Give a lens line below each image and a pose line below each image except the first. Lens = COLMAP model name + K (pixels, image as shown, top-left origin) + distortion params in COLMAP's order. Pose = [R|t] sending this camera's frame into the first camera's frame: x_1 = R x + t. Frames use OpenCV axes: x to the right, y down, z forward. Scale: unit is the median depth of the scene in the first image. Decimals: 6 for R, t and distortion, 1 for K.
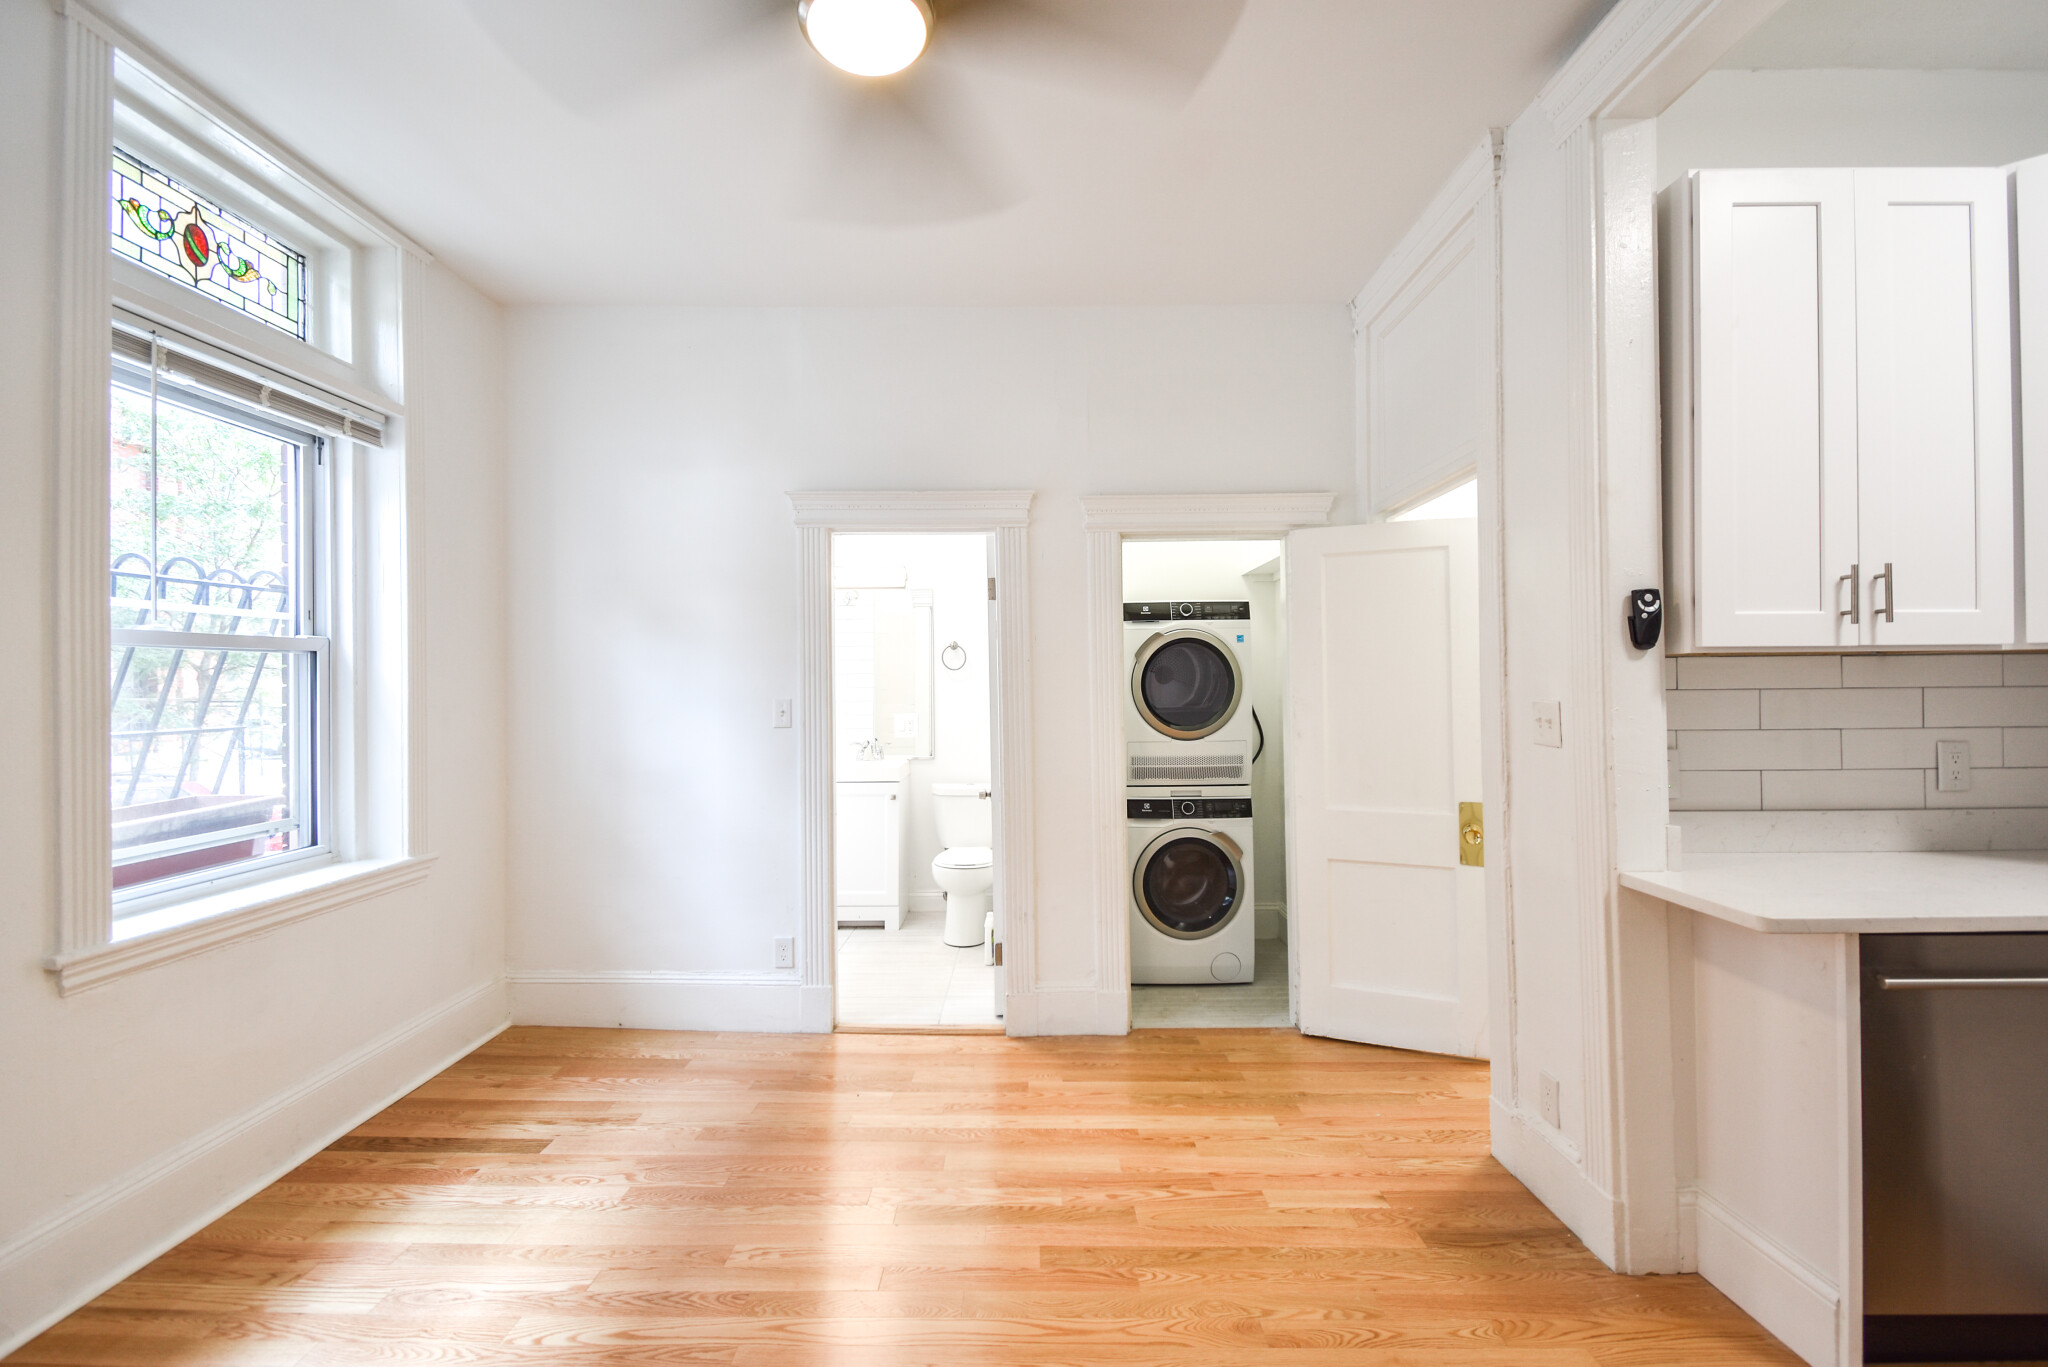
lens RADIAL K [[895.3, 0, 1024.0], [0, 895.3, 683.5], [0, 0, 1]] dist [0.048397, -0.025729]
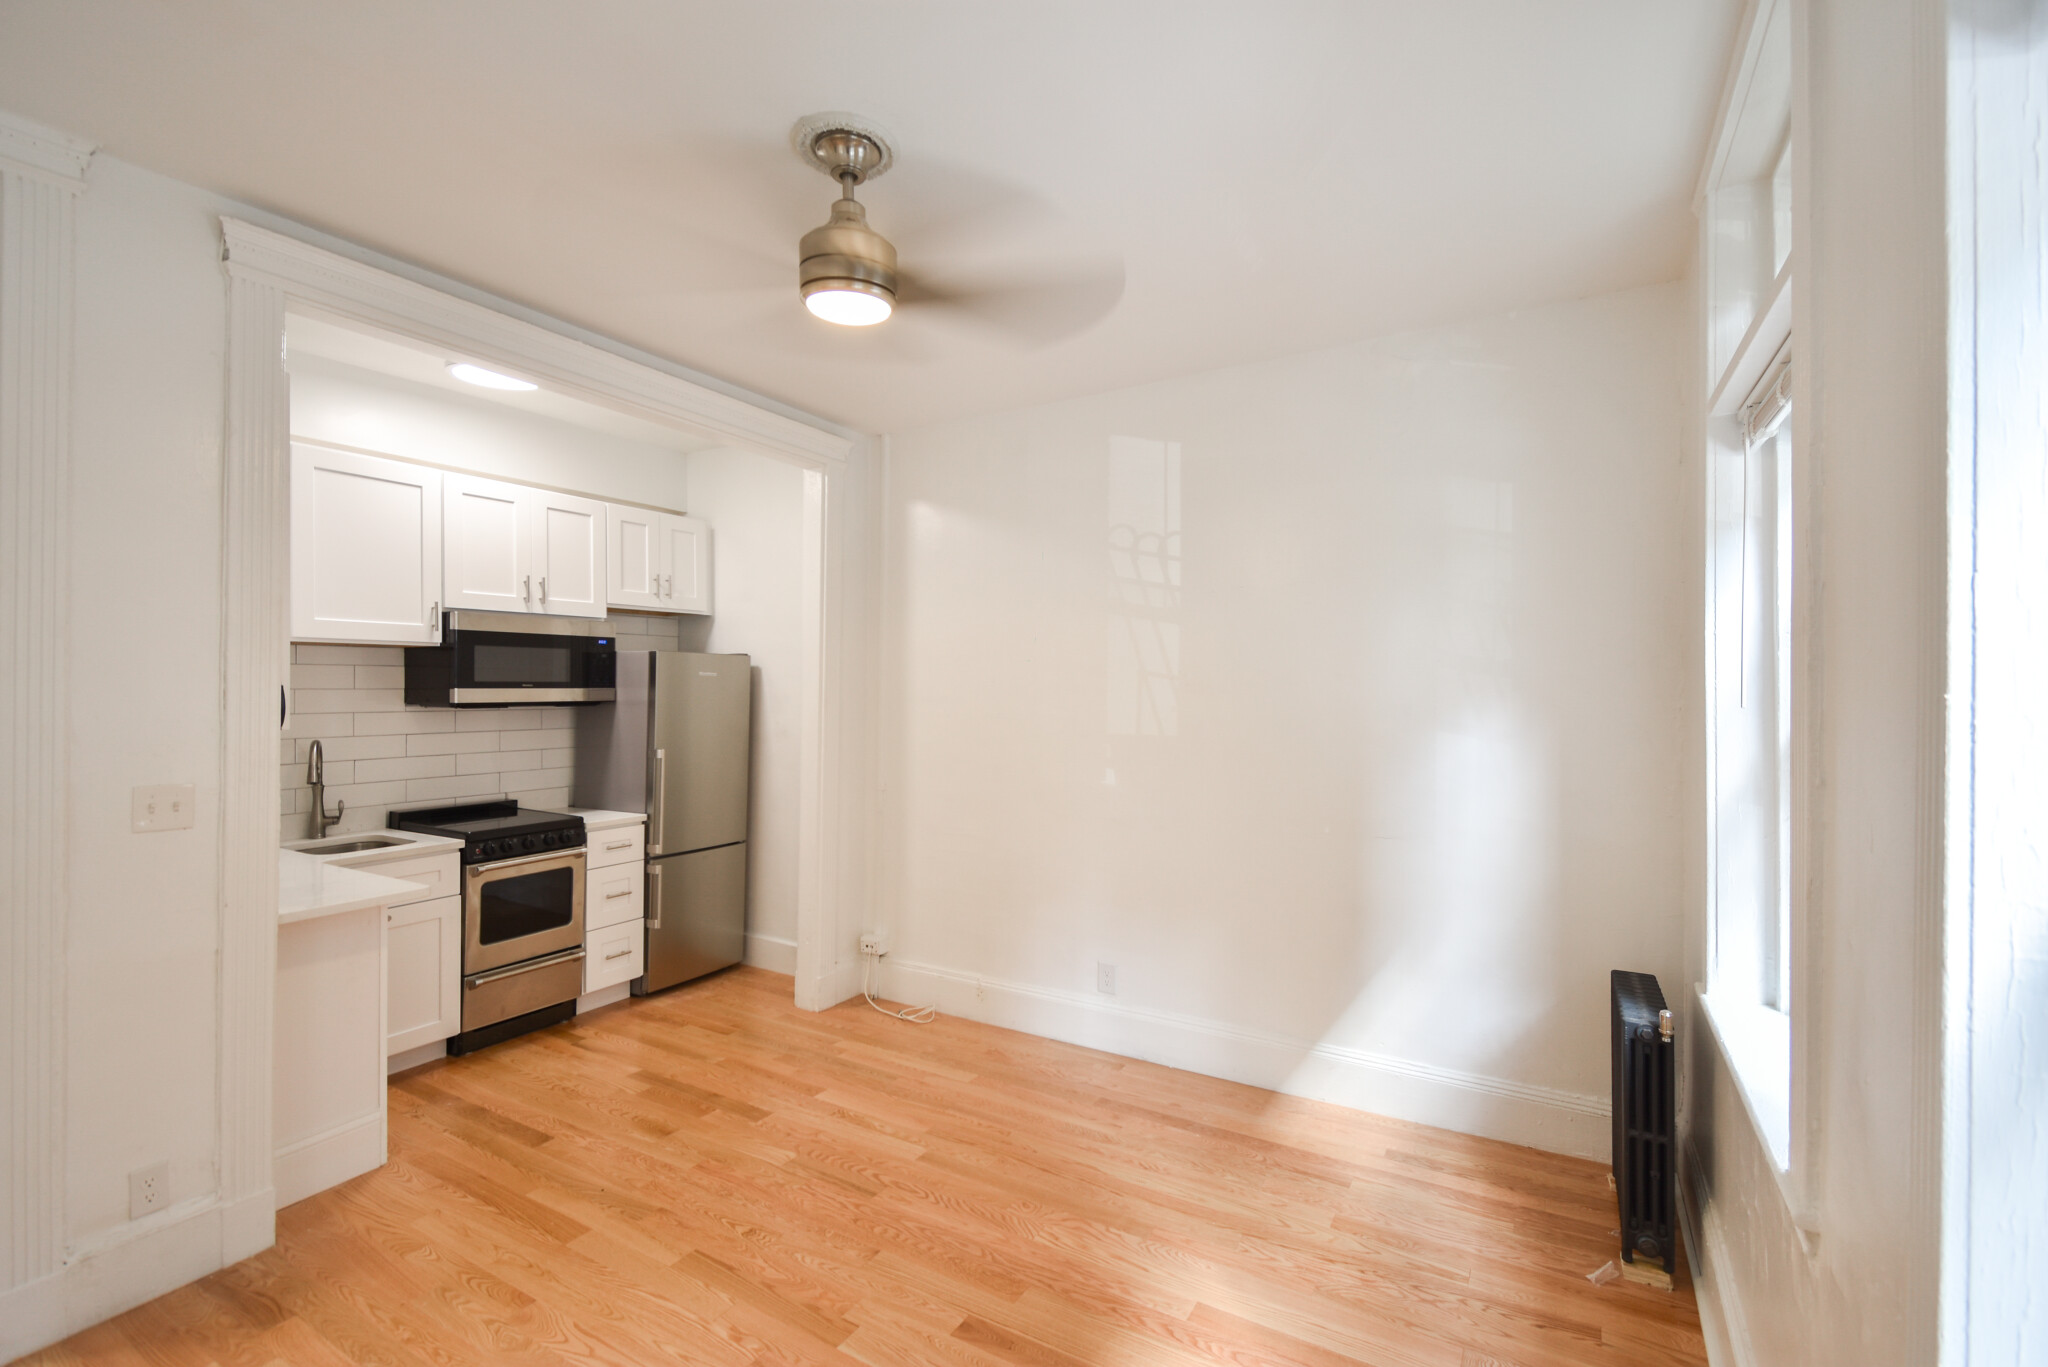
lens RADIAL K [[895.3, 0, 1024.0], [0, 895.3, 683.5], [0, 0, 1]] dist [0.048397, -0.025729]
pose [[-0.858664, 0.003141, 0.512529, -0.614424], [0.002652, 0.999995, -0.001686, -0.072805], [-0.512532, -0.000088, -0.858668, 1.125940]]
